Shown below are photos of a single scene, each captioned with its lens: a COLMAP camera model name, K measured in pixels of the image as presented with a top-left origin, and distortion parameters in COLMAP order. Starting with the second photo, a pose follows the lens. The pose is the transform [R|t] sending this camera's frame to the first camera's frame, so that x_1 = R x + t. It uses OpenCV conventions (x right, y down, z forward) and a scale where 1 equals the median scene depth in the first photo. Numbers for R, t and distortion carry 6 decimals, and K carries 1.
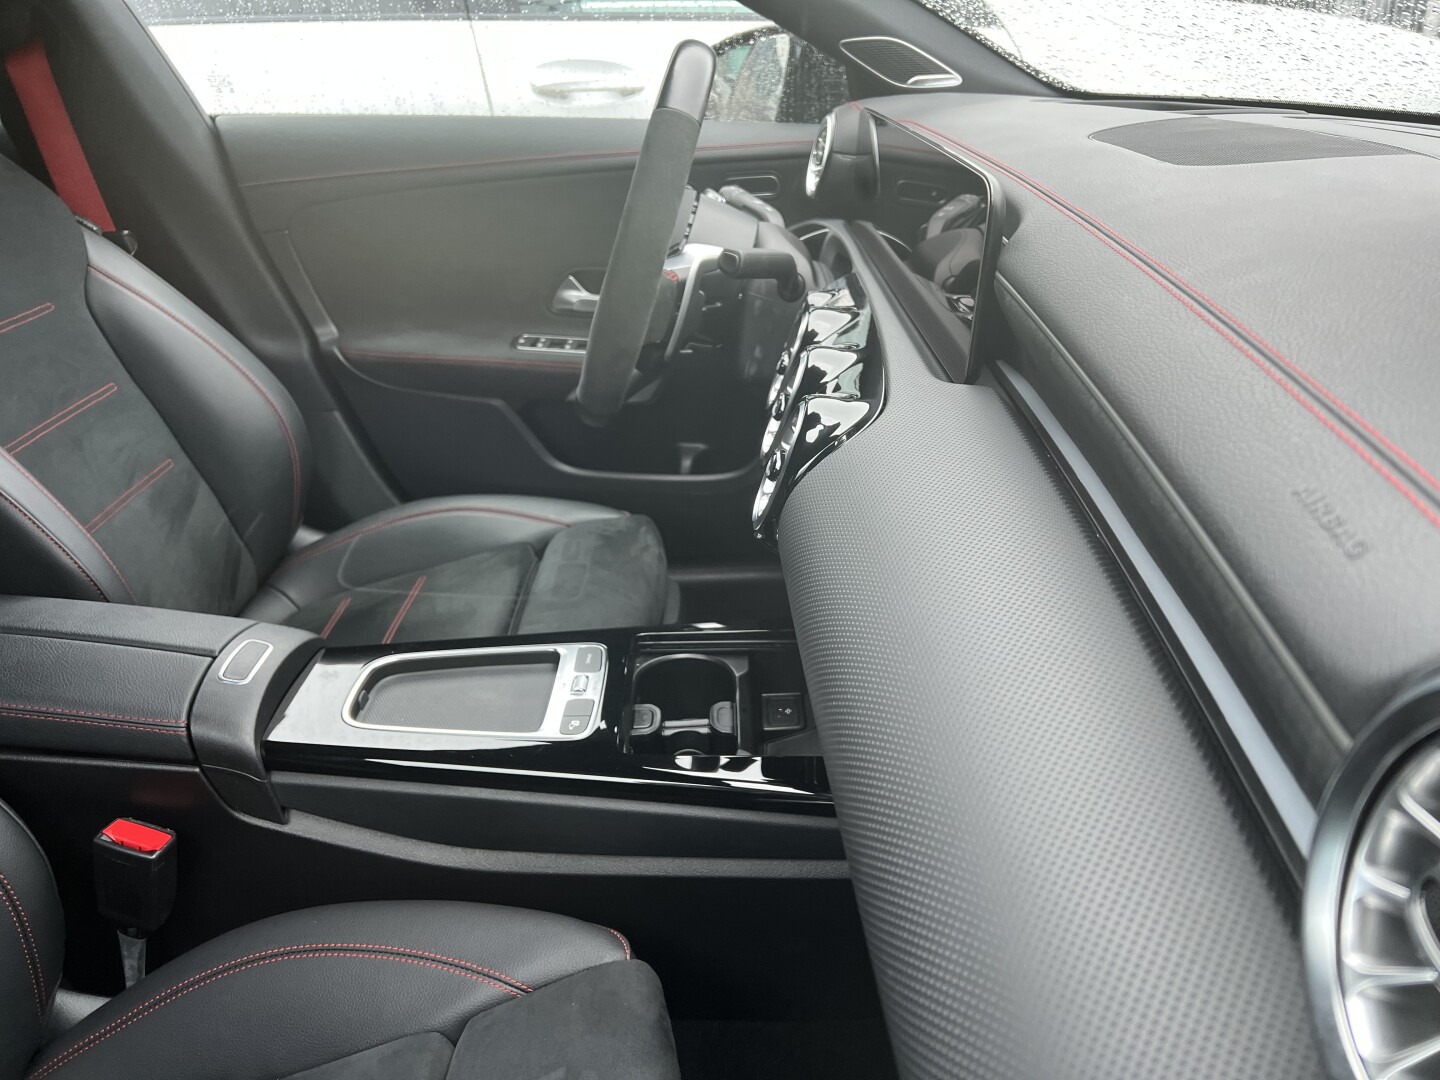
lens RADIAL K [[1099.7, 0, 719.9], [0, 1099.7, 538.6], [0, 0, 1]] dist [0.079779, -0.095929]
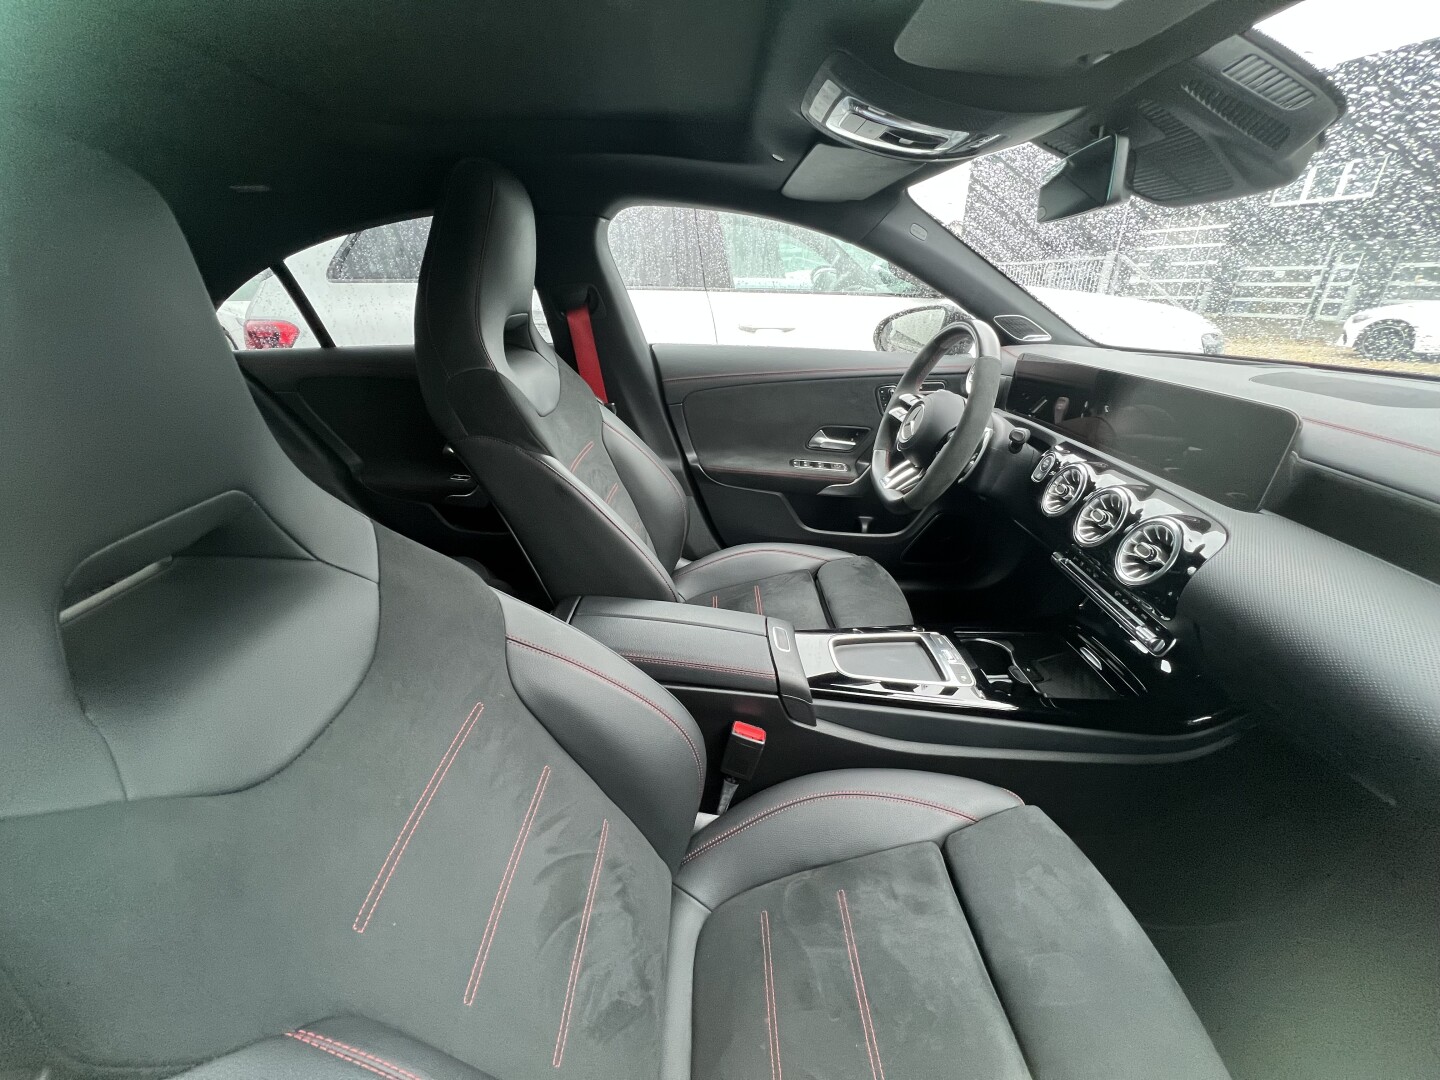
lens RADIAL K [[584.2, 0, 714.7], [0, 584.2, 538.0], [0, 0, 1]] dist [0.006528, -0.000238]
pose [[0.999576, 0.025443, 0.014179, -0.352849], [-0.025115, 0.999423, -0.022859, -0.023942], [-0.014752, 0.022493, 0.999638, -0.004550]]
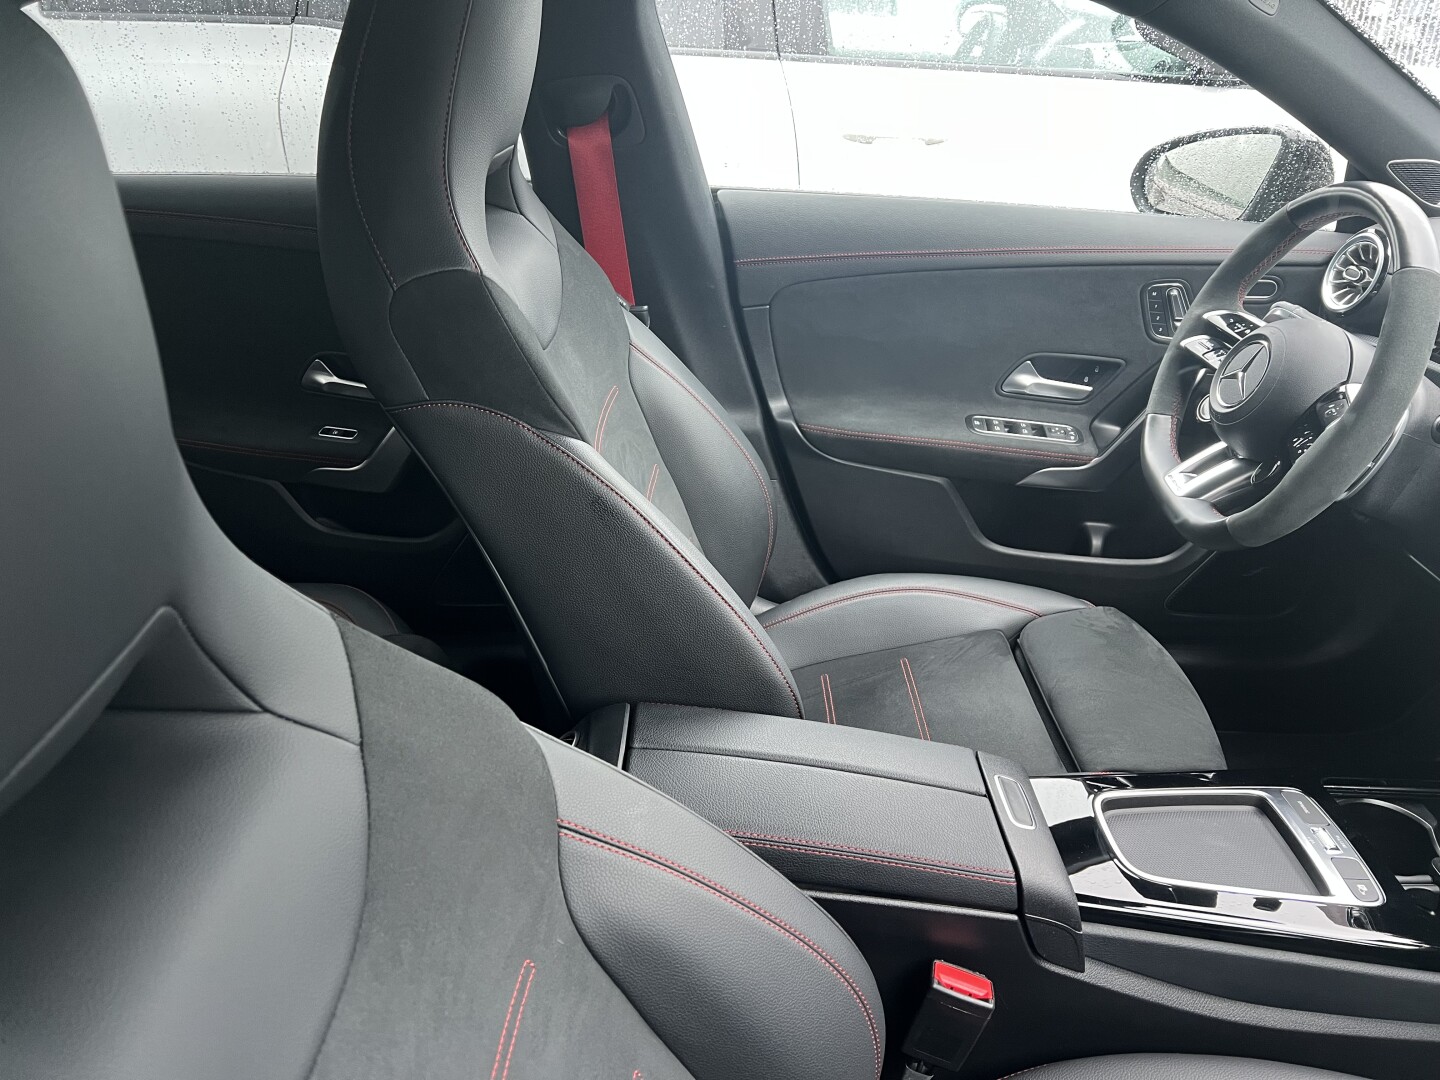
lens RADIAL K [[1099.7, 0, 729.9], [0, 1099.7, 540.1], [0, 0, 1]] dist [0.079779, -0.095929]
pose [[0.998128, 0.052389, 0.031560, -0.460562], [-0.052916, 0.998469, 0.016094, -0.082536], [-0.030669, -0.017733, 0.999372, 0.000276]]
